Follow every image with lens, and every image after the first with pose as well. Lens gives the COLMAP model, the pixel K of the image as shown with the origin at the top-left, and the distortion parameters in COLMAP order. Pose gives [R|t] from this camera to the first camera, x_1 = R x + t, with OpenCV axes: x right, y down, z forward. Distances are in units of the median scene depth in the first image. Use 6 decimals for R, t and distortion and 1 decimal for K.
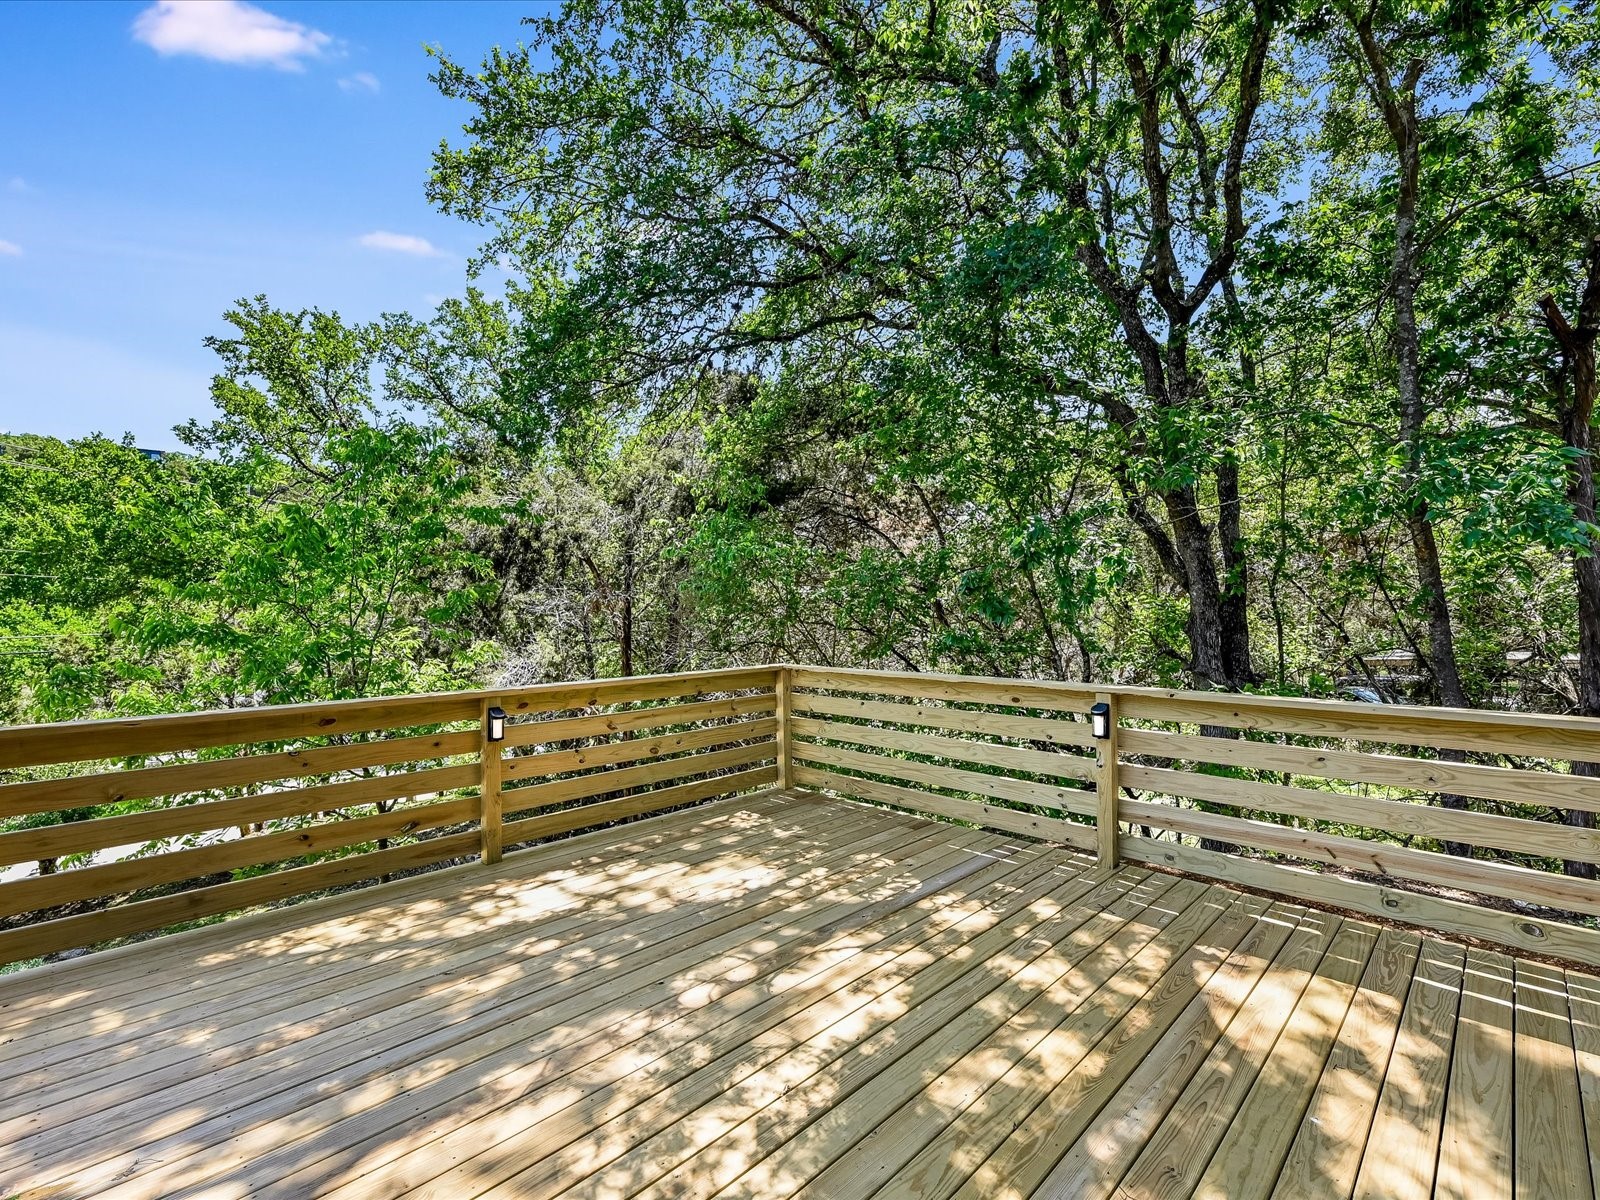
lens RADIAL K [[741.1, 0, 798.6], [0, 741.1, 591.4], [0, 0, 1]] dist [-0.001489, -0.000172]
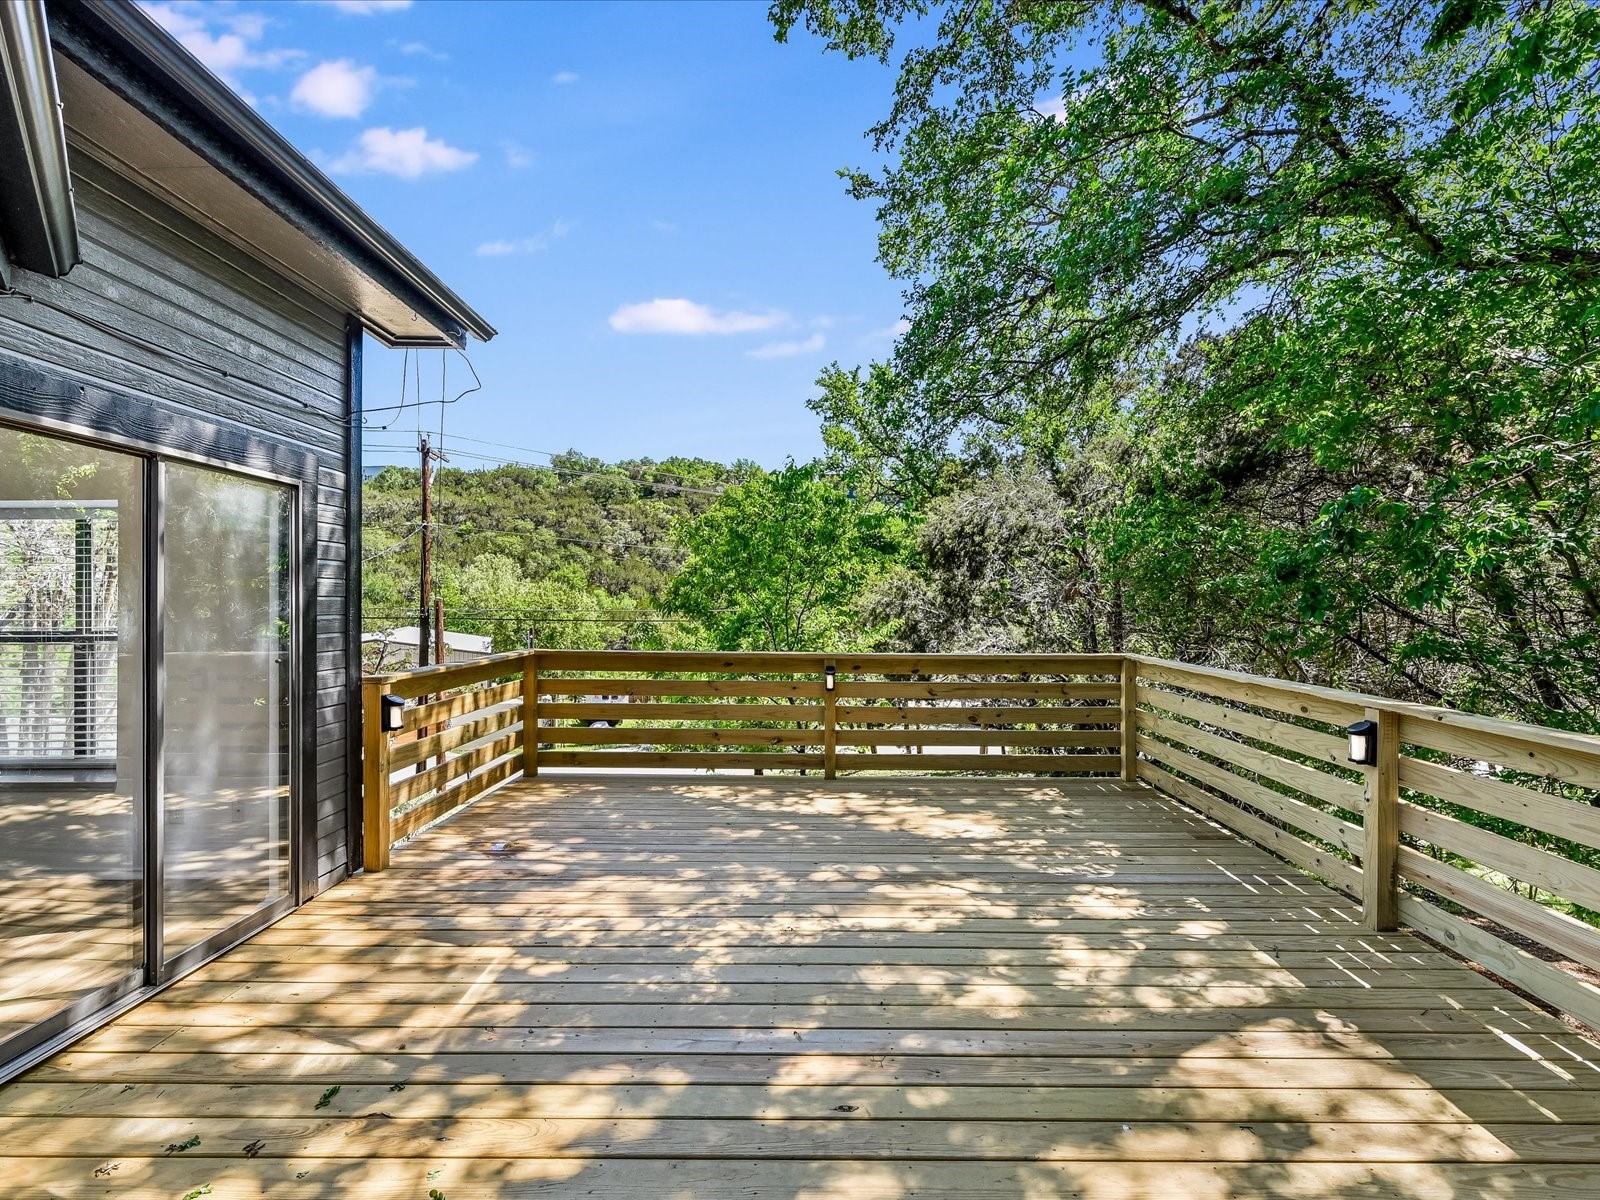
lens RADIAL K [[741.1, 0, 798.6], [0, 741.1, 591.4], [0, 0, 1]] dist [-0.001489, -0.000172]
pose [[0.691741, 0.007090, -0.722111, 0.645697], [0.006211, 0.999856, 0.015767, -0.003999], [0.722119, -0.015392, 0.691598, 0.017982]]
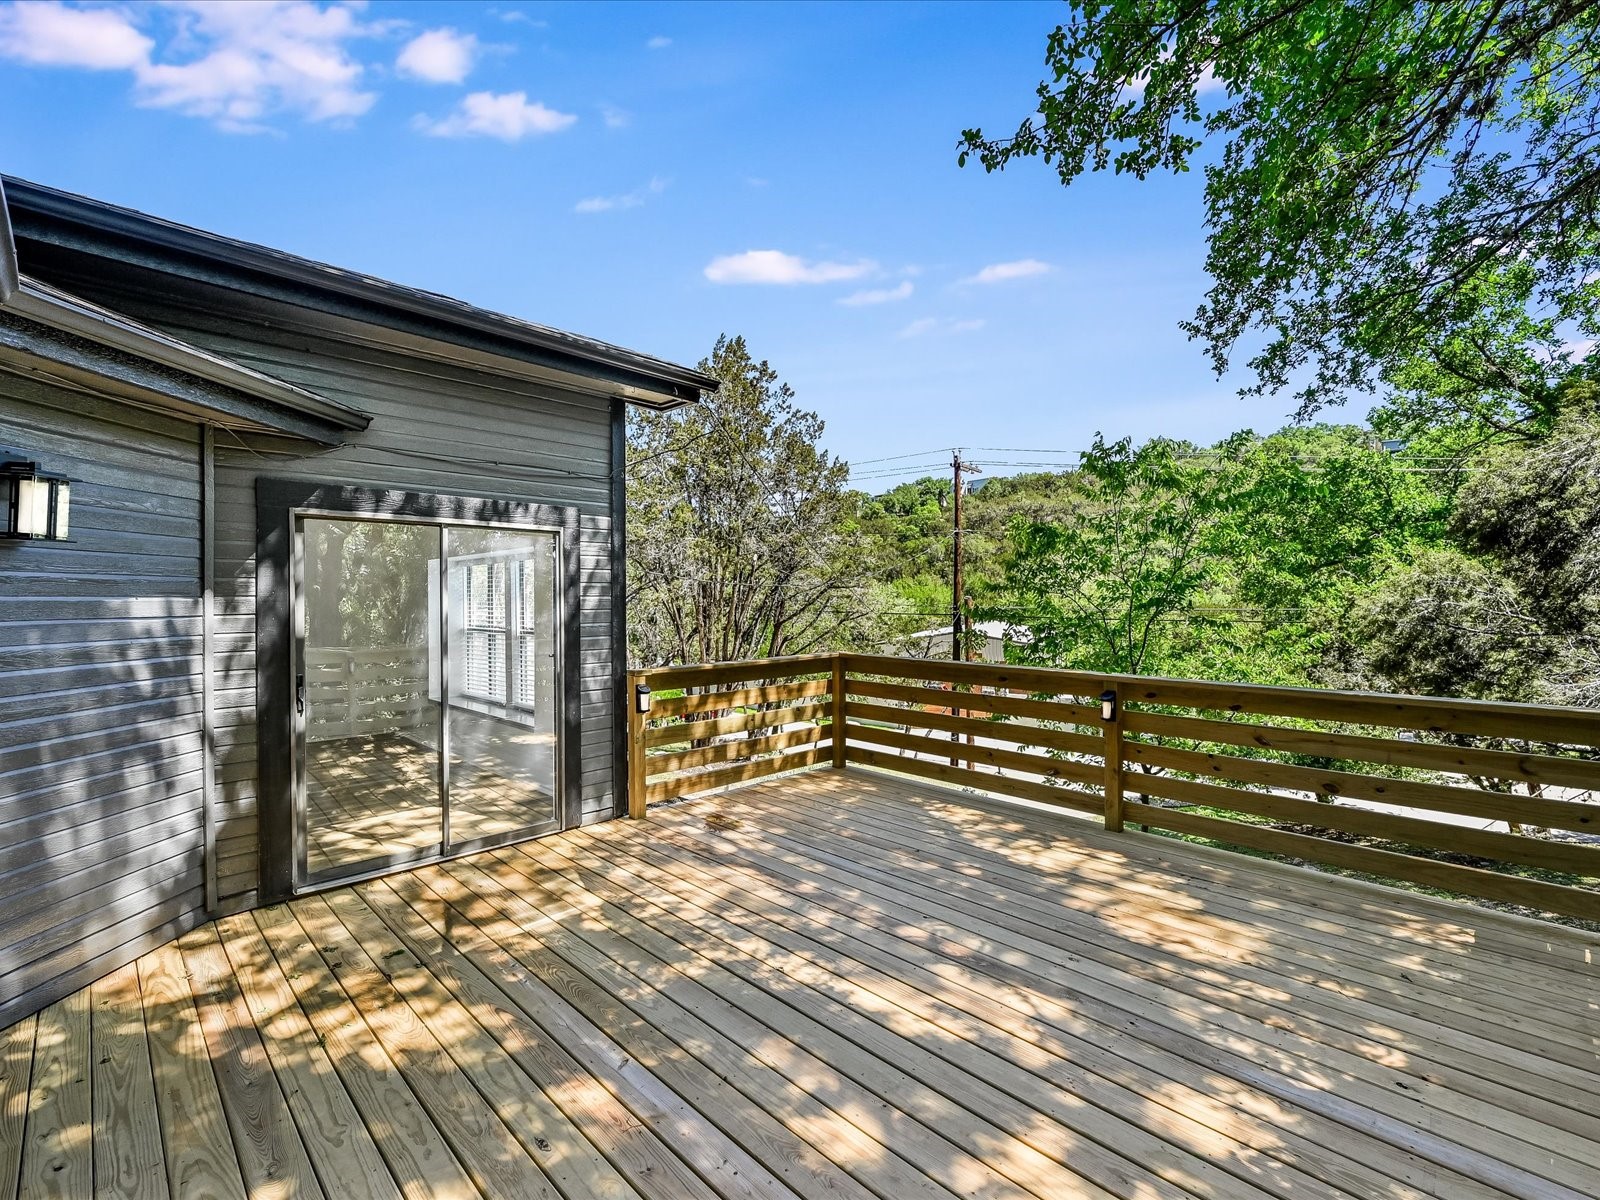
lens RADIAL K [[721.7, 0, 797.0], [0, 721.7, 591.4], [0, 0, 1]] dist [-0.000112, -0.000235]
pose [[-0.019722, 0.007510, -0.999777, 0.811995], [0.031567, 0.999478, 0.006885, -0.016232], [0.999307, -0.031424, -0.019949, 0.673942]]
